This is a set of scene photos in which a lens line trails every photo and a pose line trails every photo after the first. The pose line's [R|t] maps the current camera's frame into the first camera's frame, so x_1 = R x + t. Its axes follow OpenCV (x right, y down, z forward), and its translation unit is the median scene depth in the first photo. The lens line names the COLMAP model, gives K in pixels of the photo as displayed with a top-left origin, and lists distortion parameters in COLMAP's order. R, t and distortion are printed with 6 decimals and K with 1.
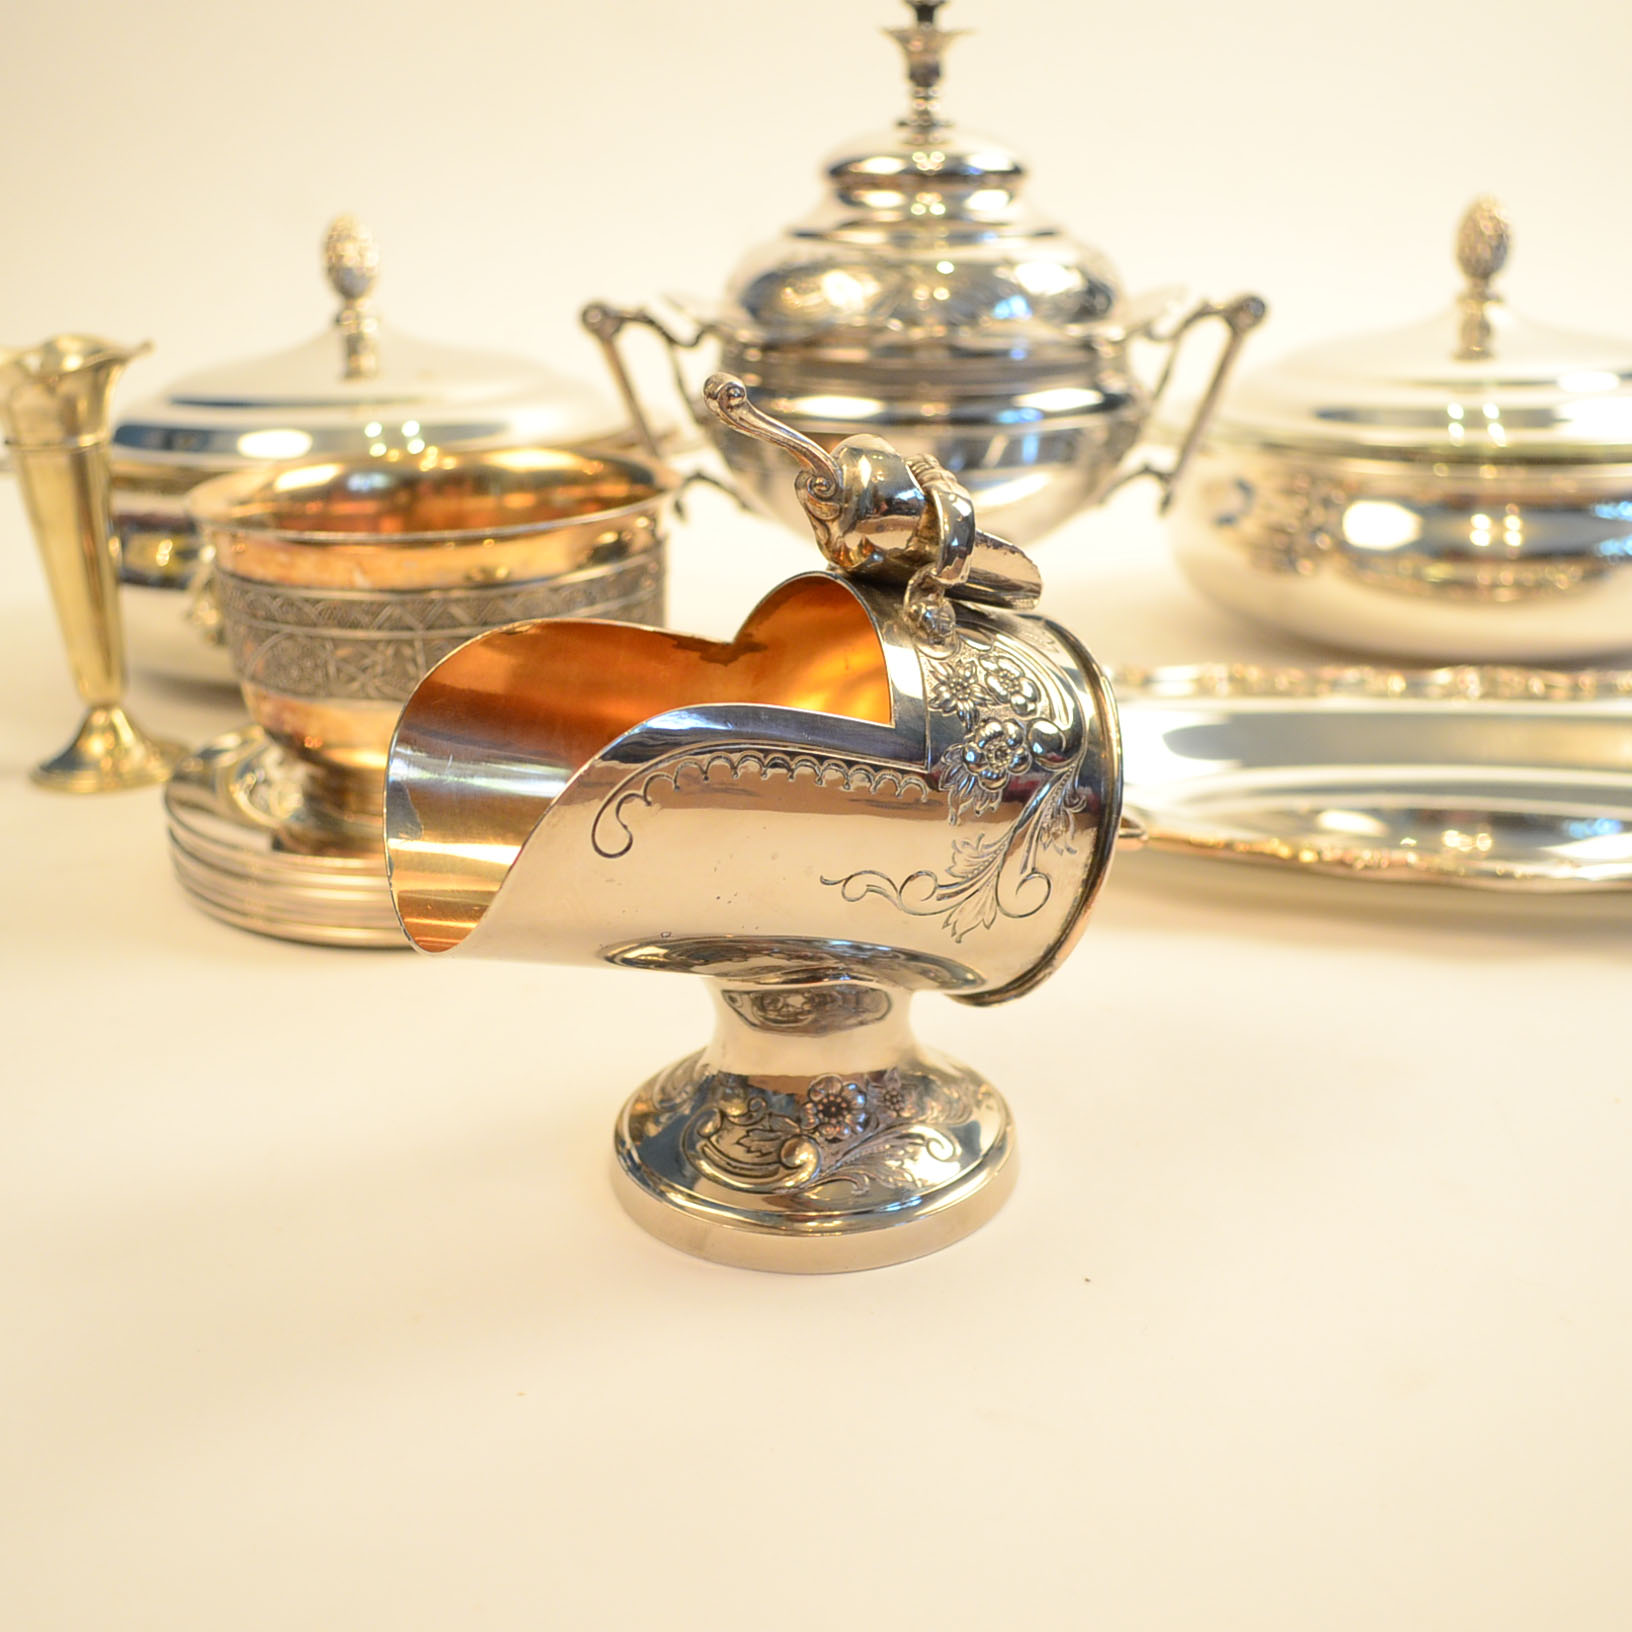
lens RADIAL K [[1936.3, 0, 816.6], [0, 1936.3, 813.9], [0, 0, 1]] dist [-0.018479, -0.005237]
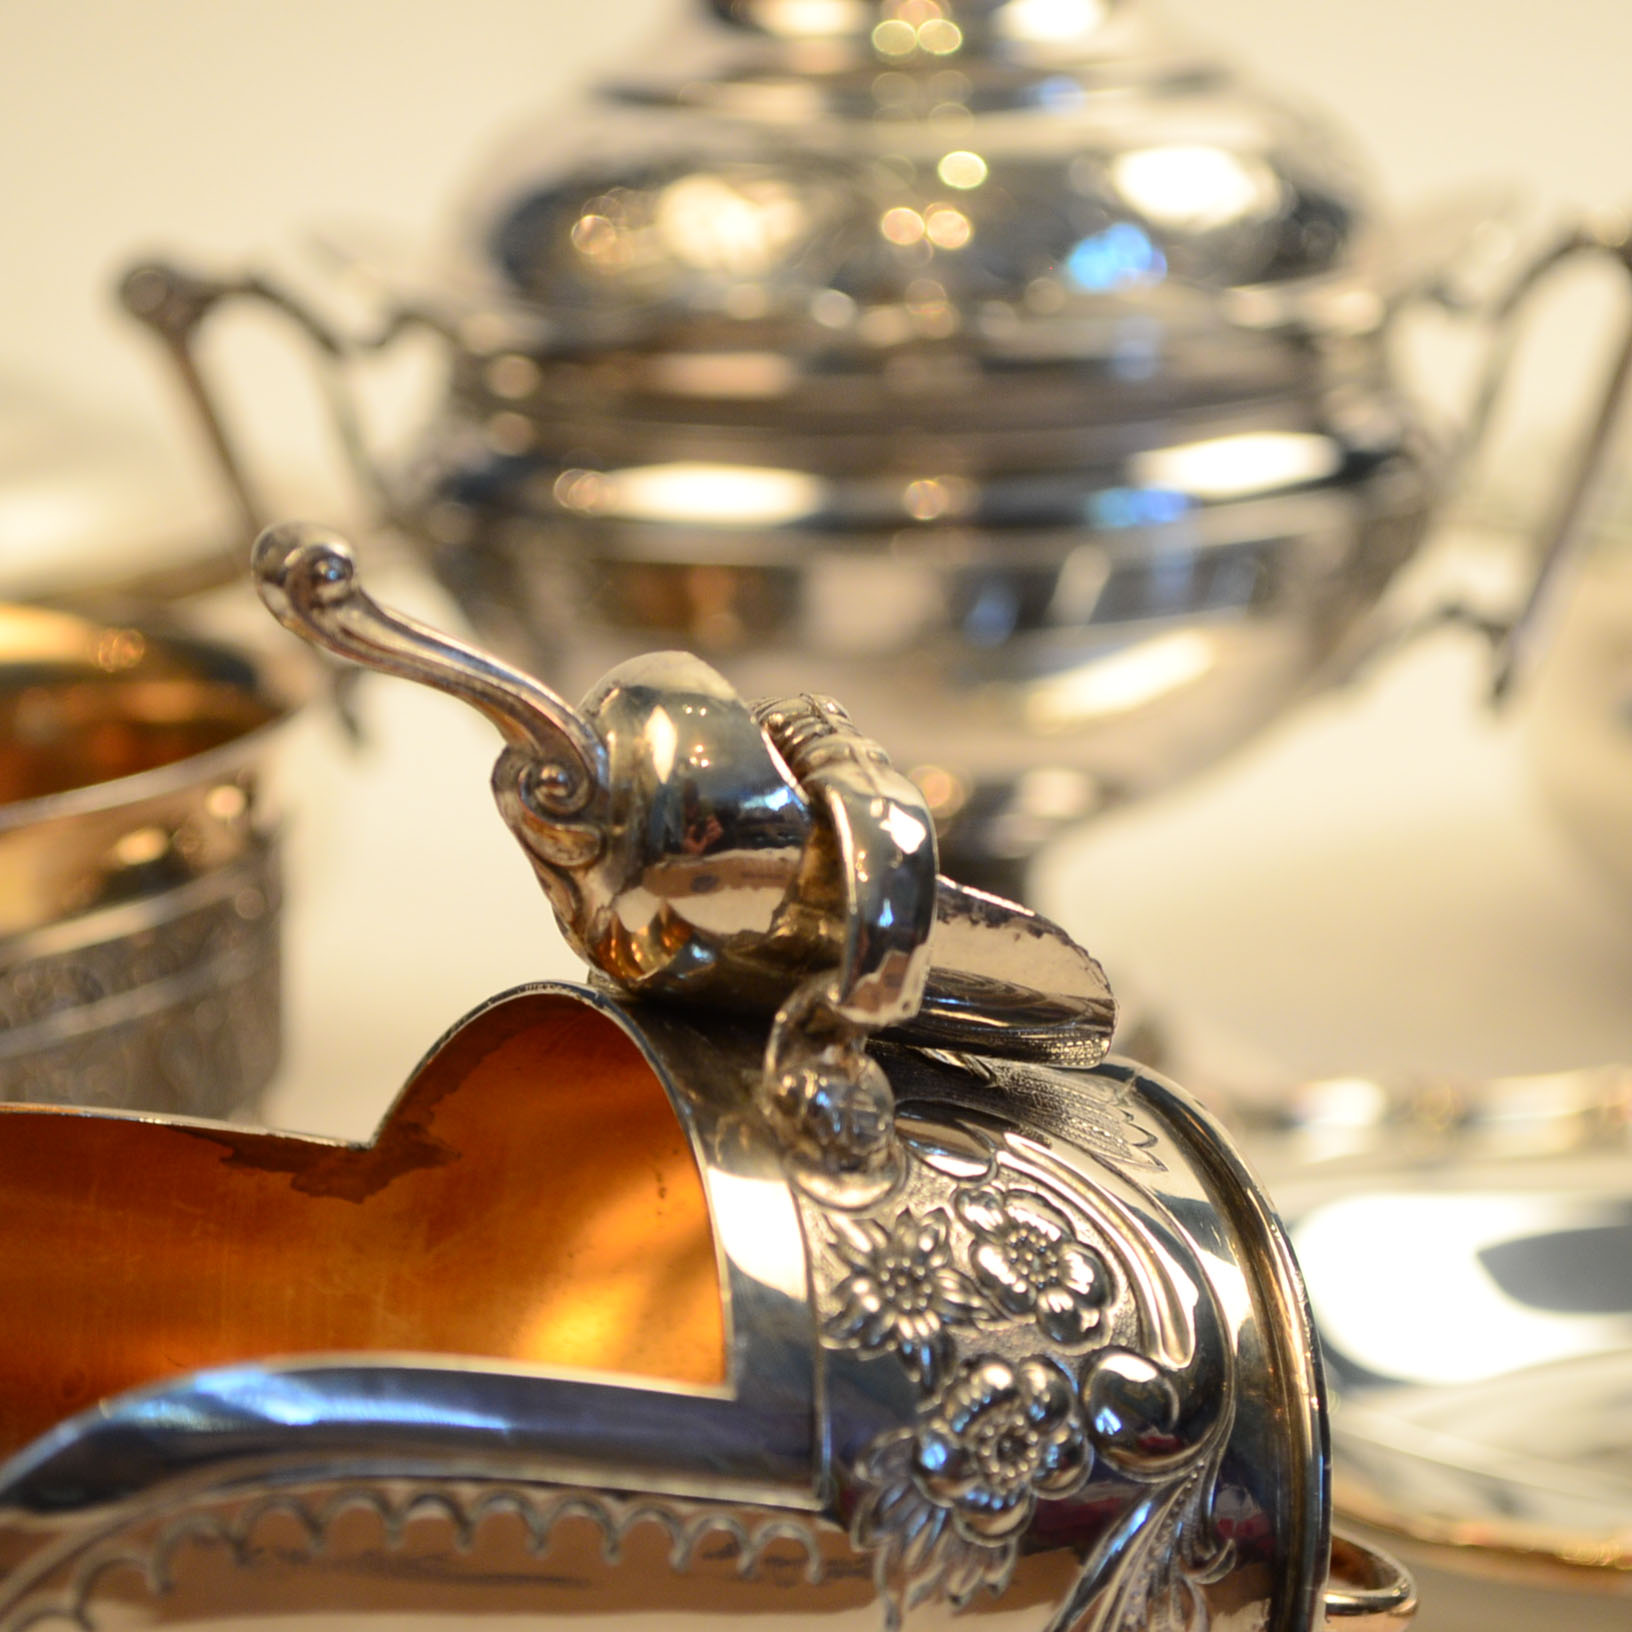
lens RADIAL K [[4480.6, 0, 815.7], [0, 4480.6, 818.8], [0, 0, 1]] dist [-0.074548, 0.602172]
pose [[0.999746, -0.020390, 0.009572, 0.047241], [0.021363, 0.993033, -0.115887, -0.051874], [-0.007142, 0.116062, 0.993216, 0.068143]]
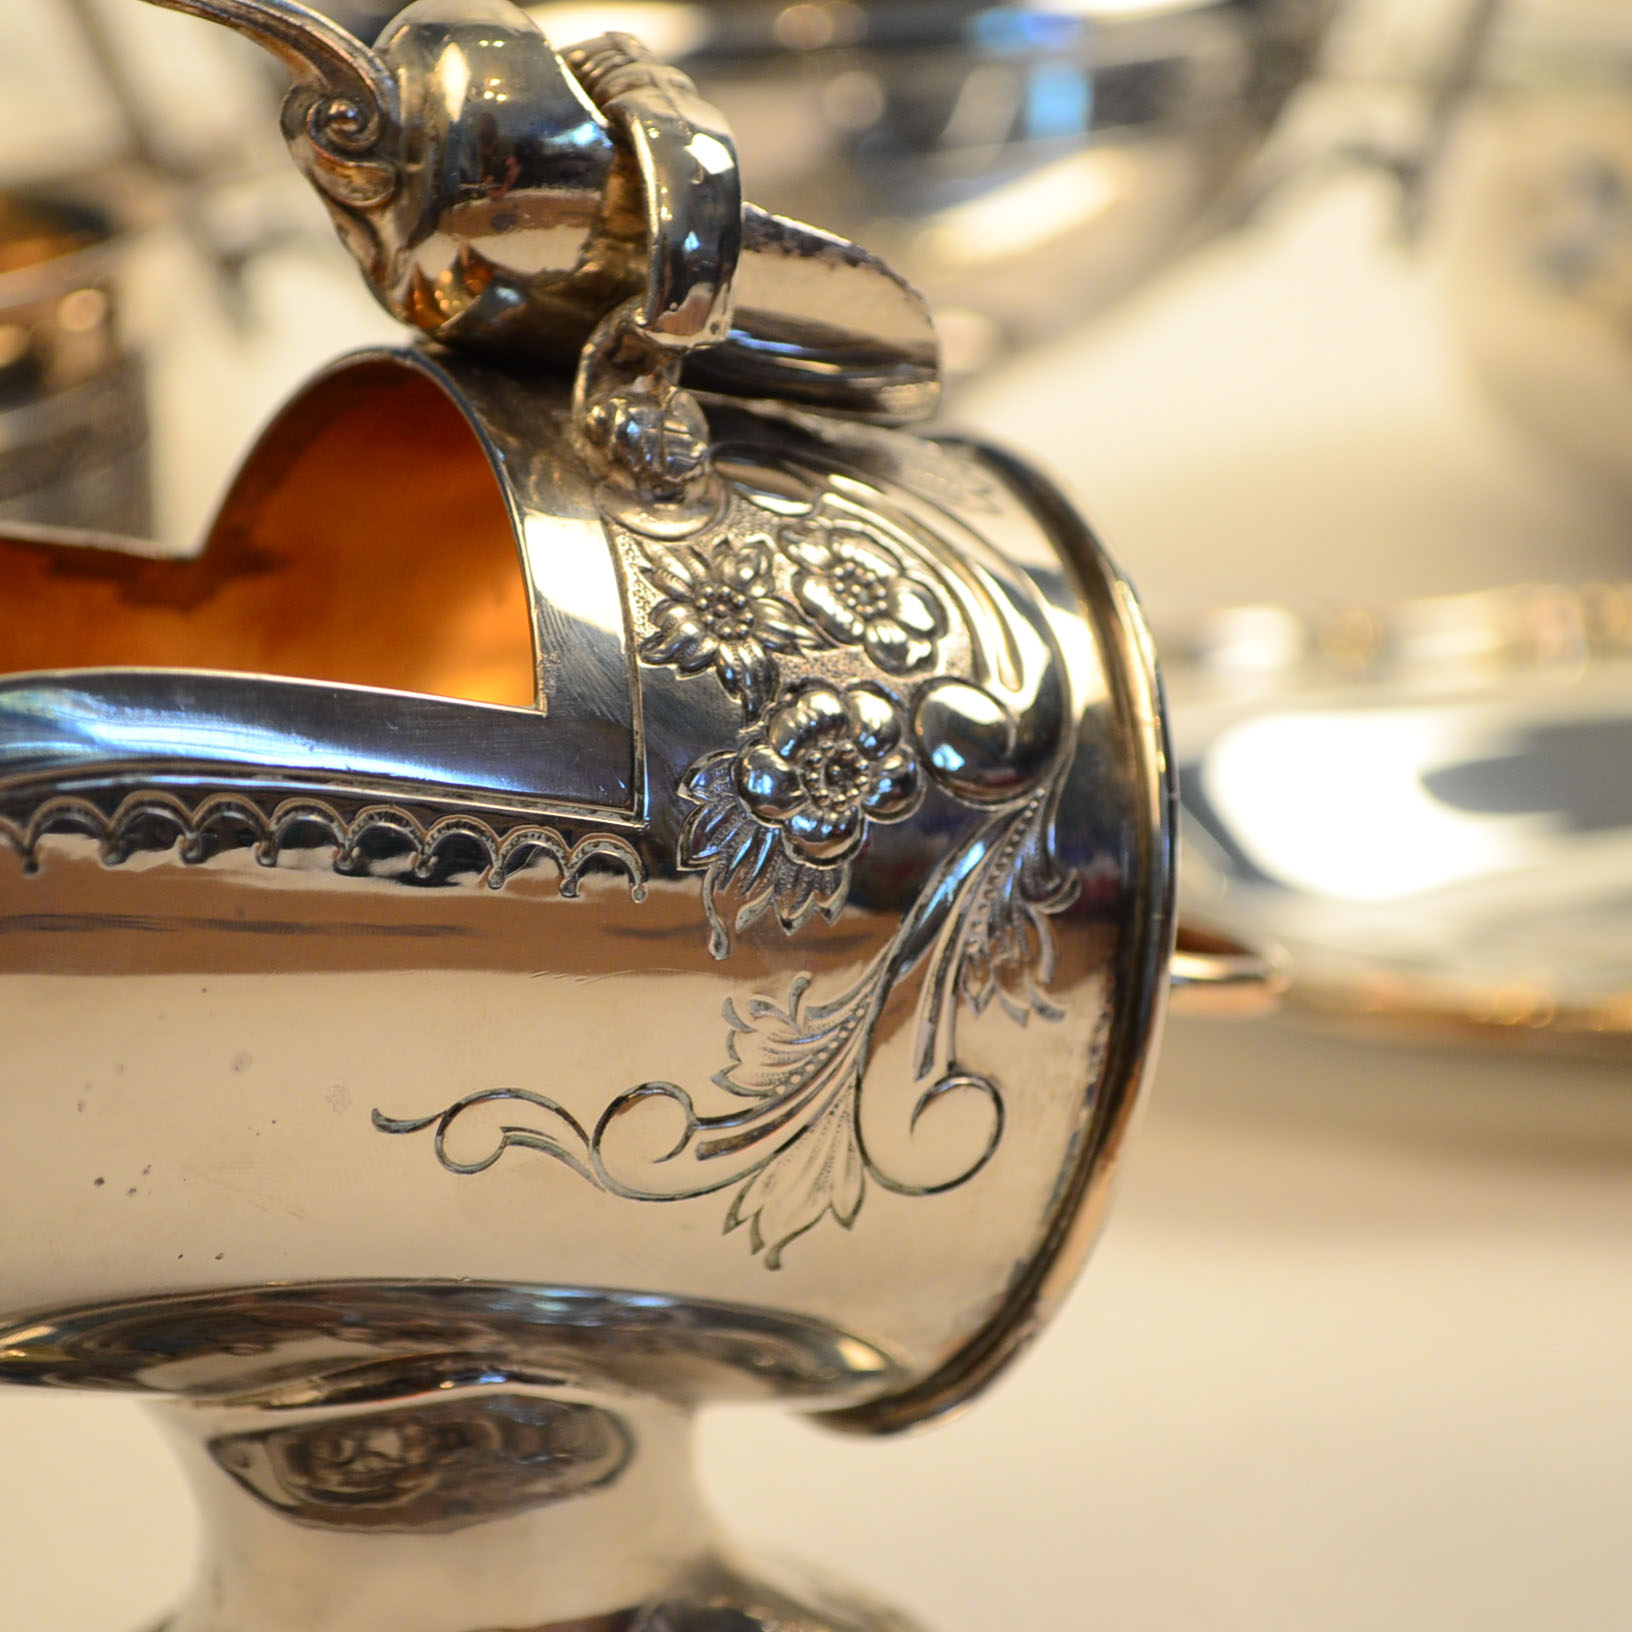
lens RADIAL K [[4480.6, 0, 815.7], [0, 4480.6, 818.8], [0, 0, 1]] dist [-0.074548, 0.602172]
pose [[0.997855, -0.064057, 0.013461, 0.075172], [0.064703, 0.996394, -0.054895, 0.026588], [-0.009896, 0.055648, 0.998401, 0.101293]]
